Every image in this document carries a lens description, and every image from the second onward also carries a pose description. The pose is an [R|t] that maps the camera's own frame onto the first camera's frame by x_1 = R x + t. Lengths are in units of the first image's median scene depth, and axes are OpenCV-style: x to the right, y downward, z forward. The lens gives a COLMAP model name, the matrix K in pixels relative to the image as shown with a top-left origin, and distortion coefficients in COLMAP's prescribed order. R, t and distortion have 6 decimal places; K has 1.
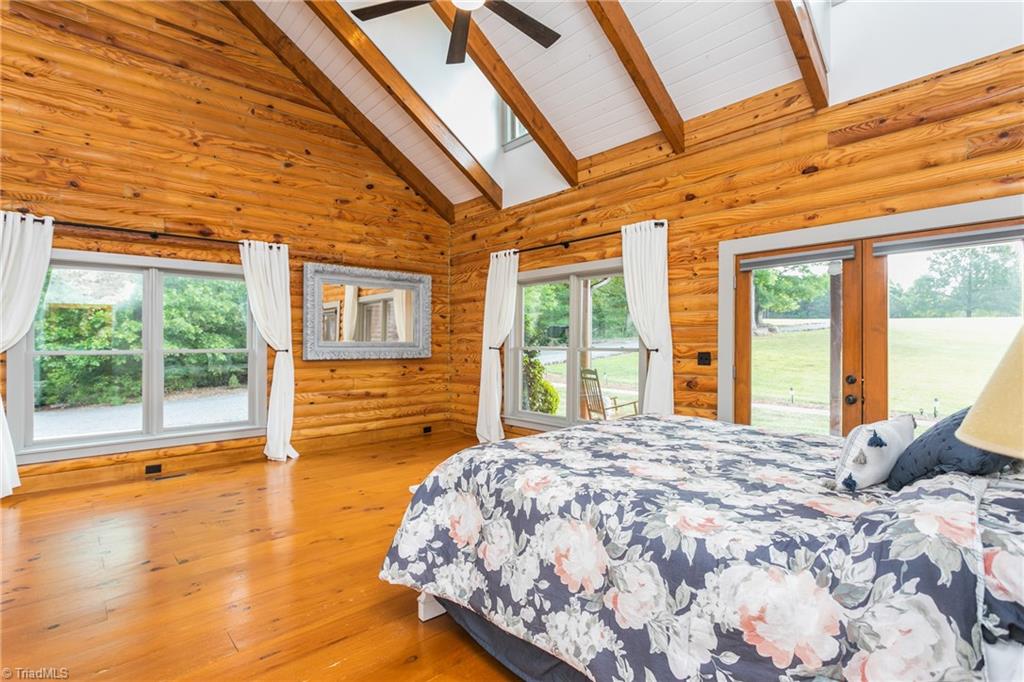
lens RADIAL K [[524.0, 0, 530.4], [0, 524.0, 342.7], [0, 0, 1]] dist [0.003265, 0.000338]
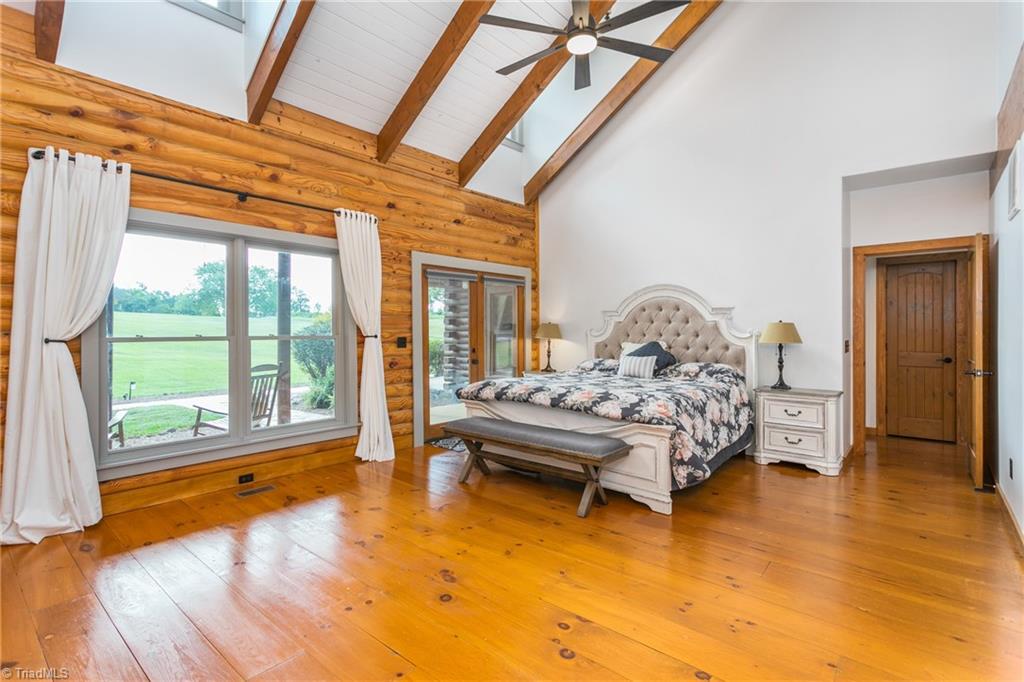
lens RADIAL K [[487.1, 0, 511.6], [0, 487.1, 337.0], [0, 0, 1]] dist [0.002391, 0.000302]
pose [[-0.144847, -0.016253, 0.989321, -0.820047], [0.002099, 0.999858, 0.016733, -0.001007], [-0.989452, 0.004500, -0.144792, 0.891844]]
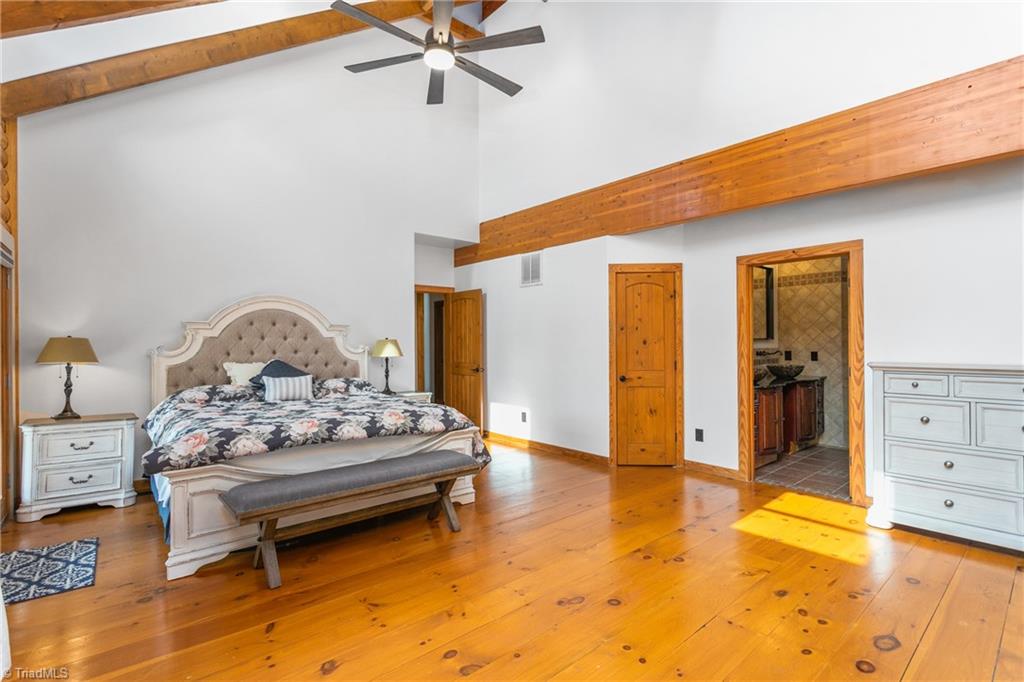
lens RADIAL K [[483.7, 0, 511.2], [0, 483.7, 345.1], [0, 0, 1]] dist [0.024003, 0.000115]
pose [[-0.999959, 0.003114, 0.008454, -0.203881], [0.003137, 0.999991, 0.002738, -0.002552], [-0.008446, 0.002764, -0.999961, 1.419838]]
